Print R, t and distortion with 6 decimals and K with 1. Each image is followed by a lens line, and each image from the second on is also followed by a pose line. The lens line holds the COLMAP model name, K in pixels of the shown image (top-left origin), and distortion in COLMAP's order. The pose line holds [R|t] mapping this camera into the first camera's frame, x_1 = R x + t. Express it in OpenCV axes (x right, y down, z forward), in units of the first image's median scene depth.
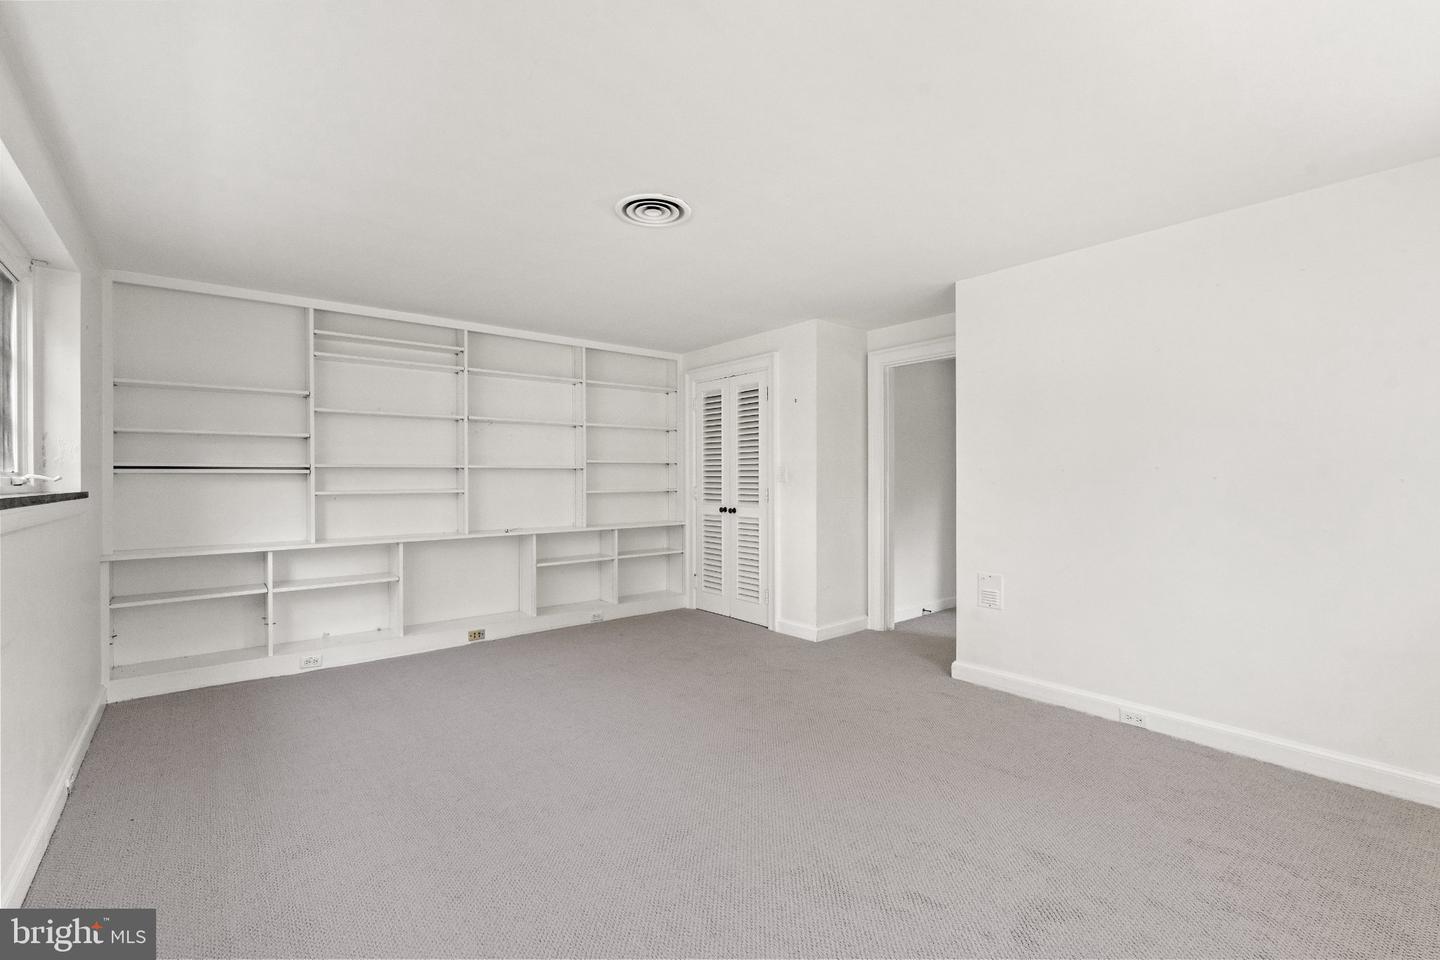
lens RADIAL K [[633.7, 0, 711.3], [0, 633.7, 479.3], [0, 0, 1]] dist [0.000697, 0.000124]
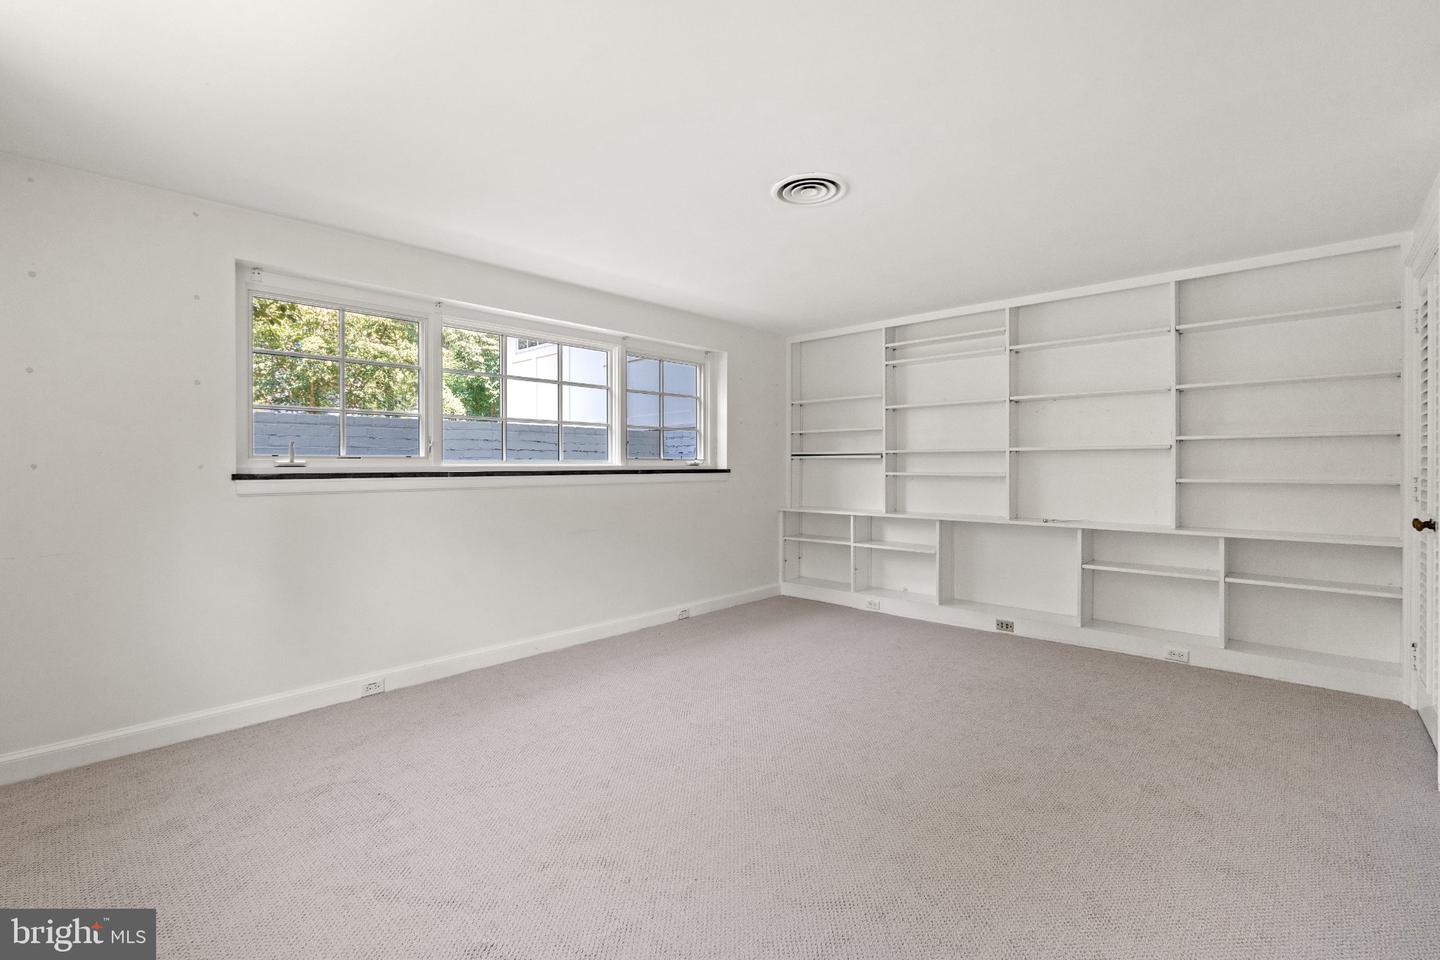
lens RADIAL K [[638.0, 0, 715.8], [0, 638.0, 464.8], [0, 0, 1]] dist [0.000901, 0.000207]
pose [[0.137039, 0.005233, -0.990552, 0.537825], [-0.000382, 0.999986, 0.005230, -0.001850], [0.990566, -0.000338, 0.137039, 0.447120]]
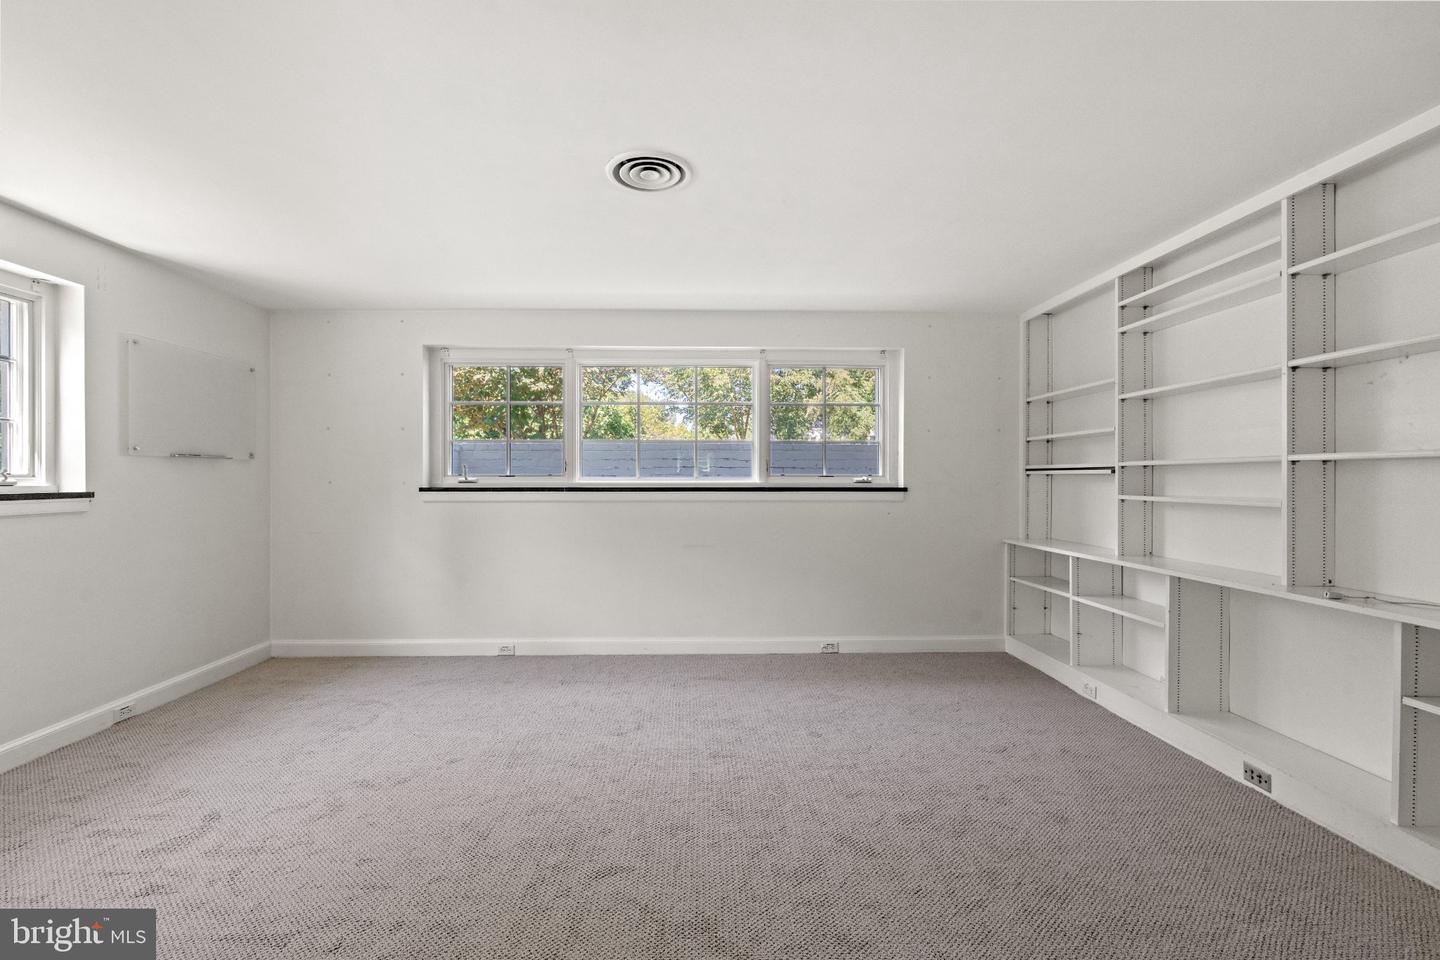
lens RADIAL K [[633.7, 0, 711.3], [0, 633.7, 479.3], [0, 0, 1]] dist [0.000697, 0.000124]
pose [[-0.605871, 0.005642, -0.795543, 0.335885], [0.001386, 0.999981, 0.006036, -0.006787], [0.795561, 0.002554, -0.605868, 0.986112]]
